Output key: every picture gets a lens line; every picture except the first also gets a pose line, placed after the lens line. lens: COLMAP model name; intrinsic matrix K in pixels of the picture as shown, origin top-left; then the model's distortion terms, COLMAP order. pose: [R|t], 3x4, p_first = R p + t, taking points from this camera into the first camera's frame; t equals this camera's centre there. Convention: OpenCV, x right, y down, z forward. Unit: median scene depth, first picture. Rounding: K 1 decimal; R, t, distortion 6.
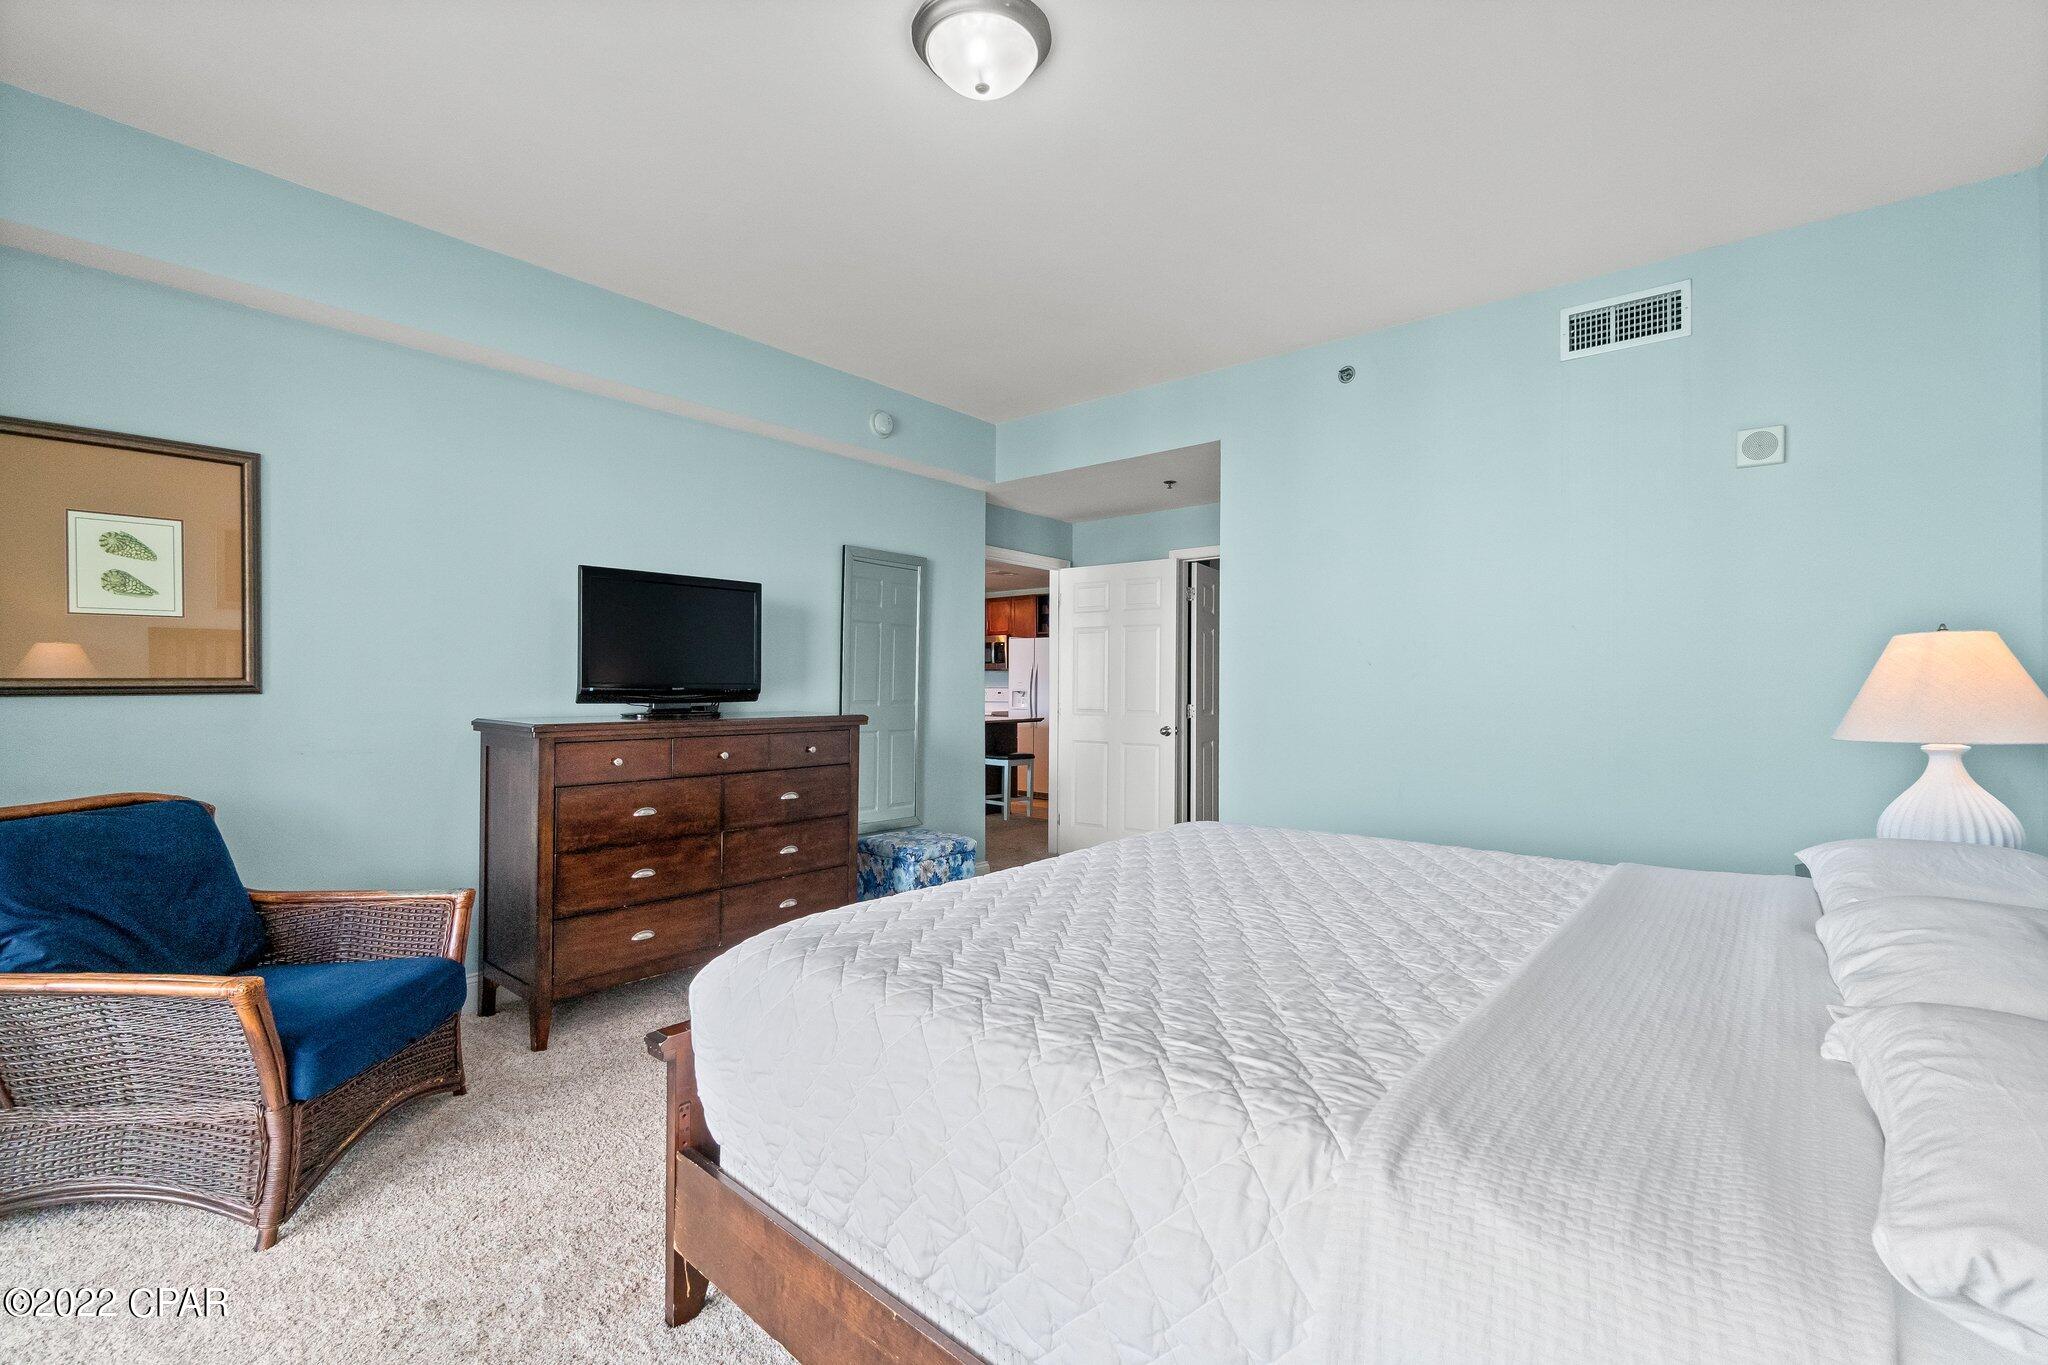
lens RADIAL K [[887.6, 0, 1025.8], [0, 887.6, 694.7], [0, 0, 1]] dist [-0.005479, 0.001812]
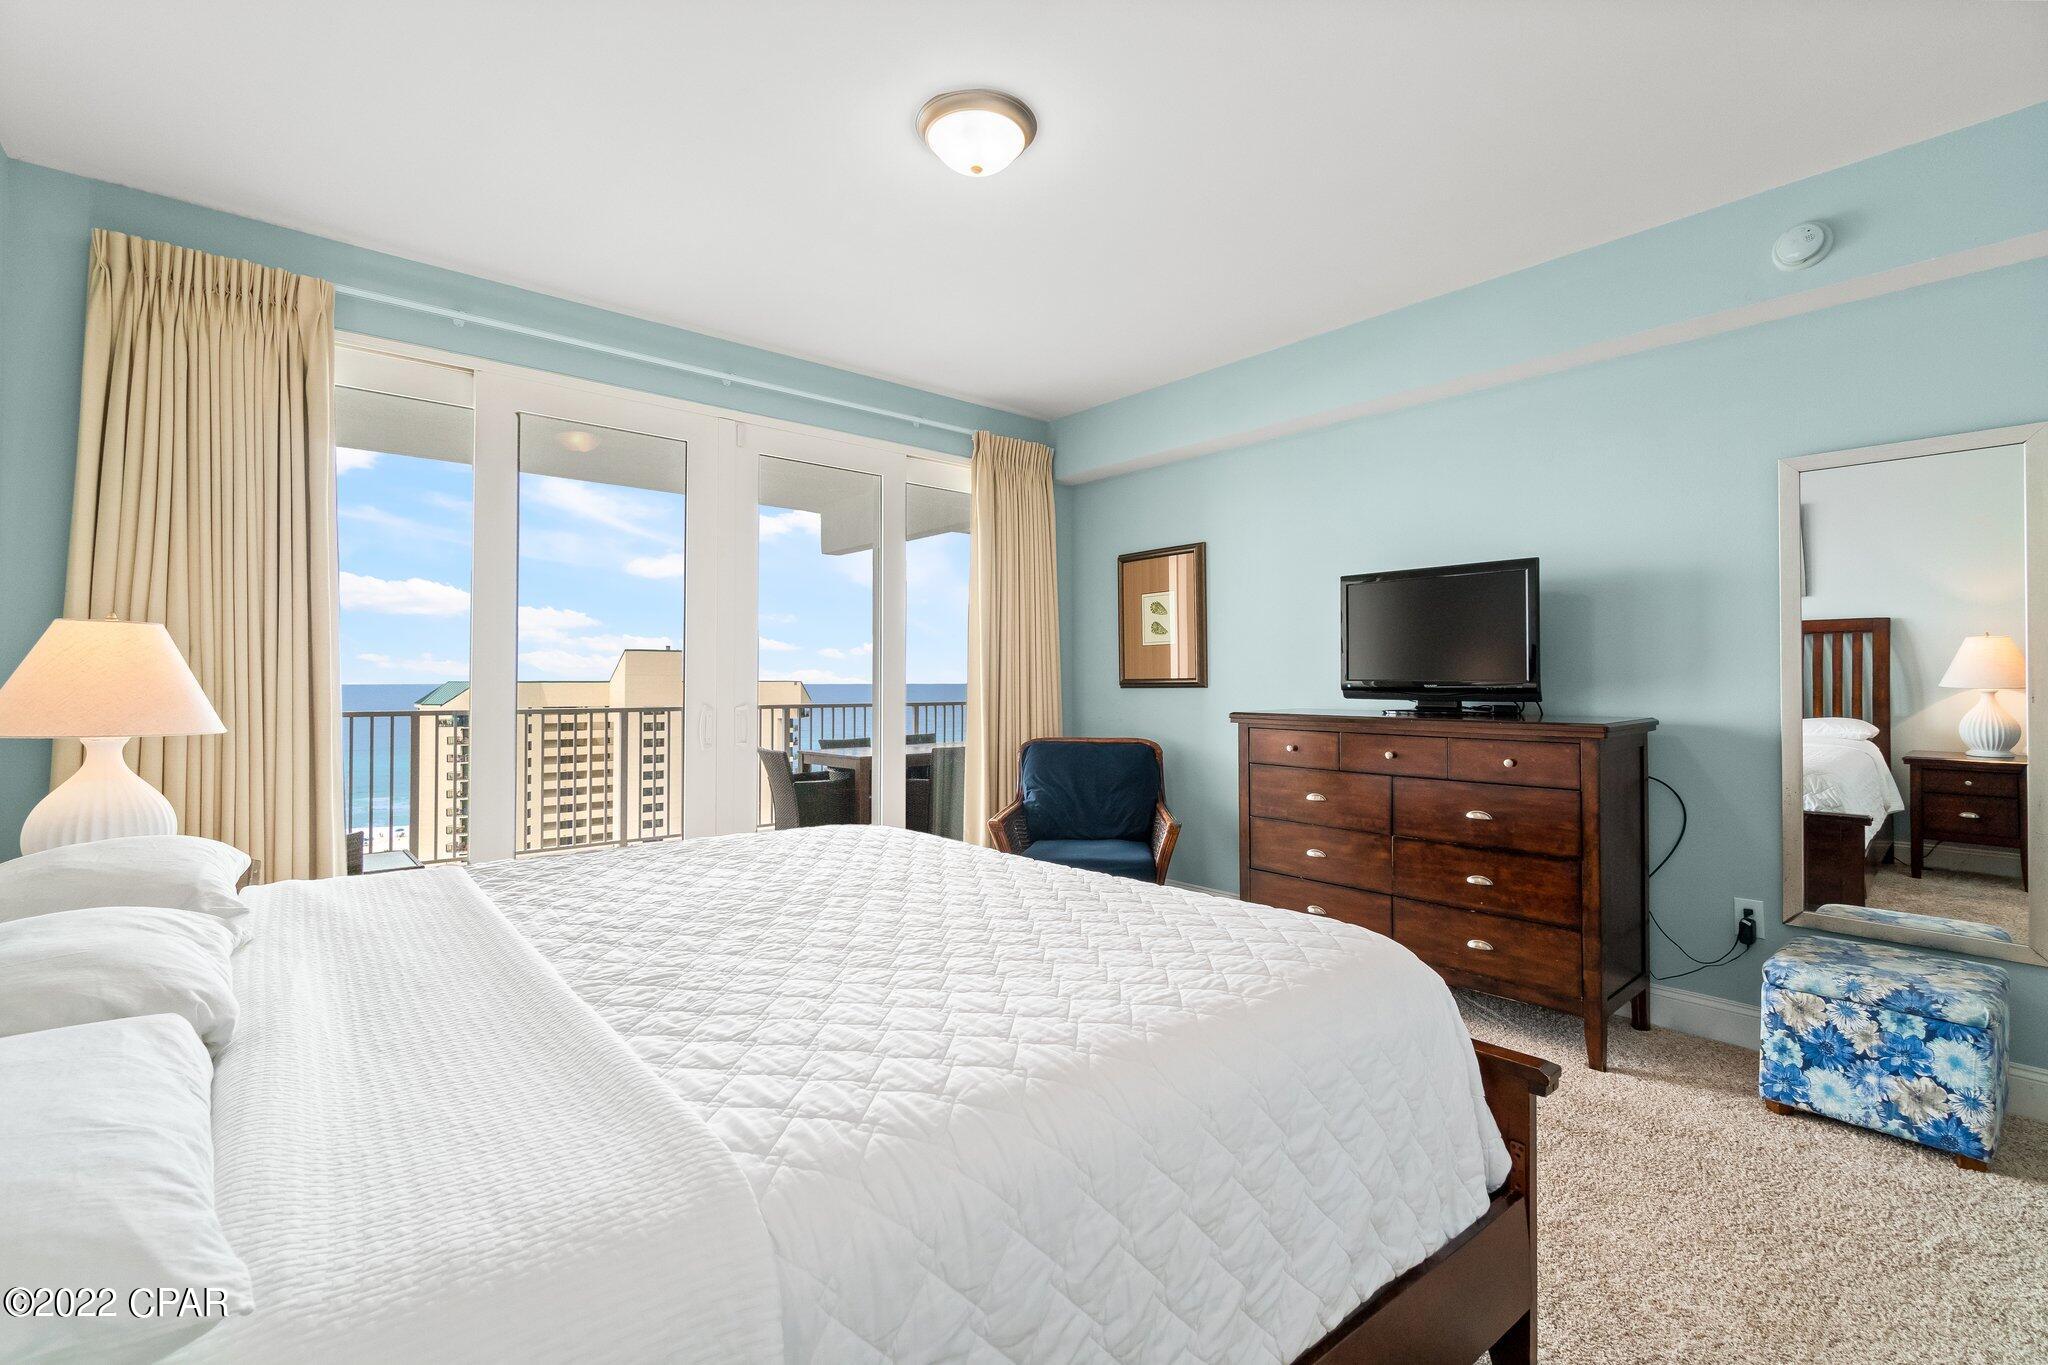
lens RADIAL K [[887.6, 0, 1032.6], [0, 887.6, 680.8], [0, 0, 1]] dist [-0.005479, 0.001812]
pose [[-0.160002, -0.003641, -0.987110, 0.633407], [-0.011344, 0.999934, -0.001850, -0.005287], [0.987052, 0.010902, -0.160032, 0.736990]]
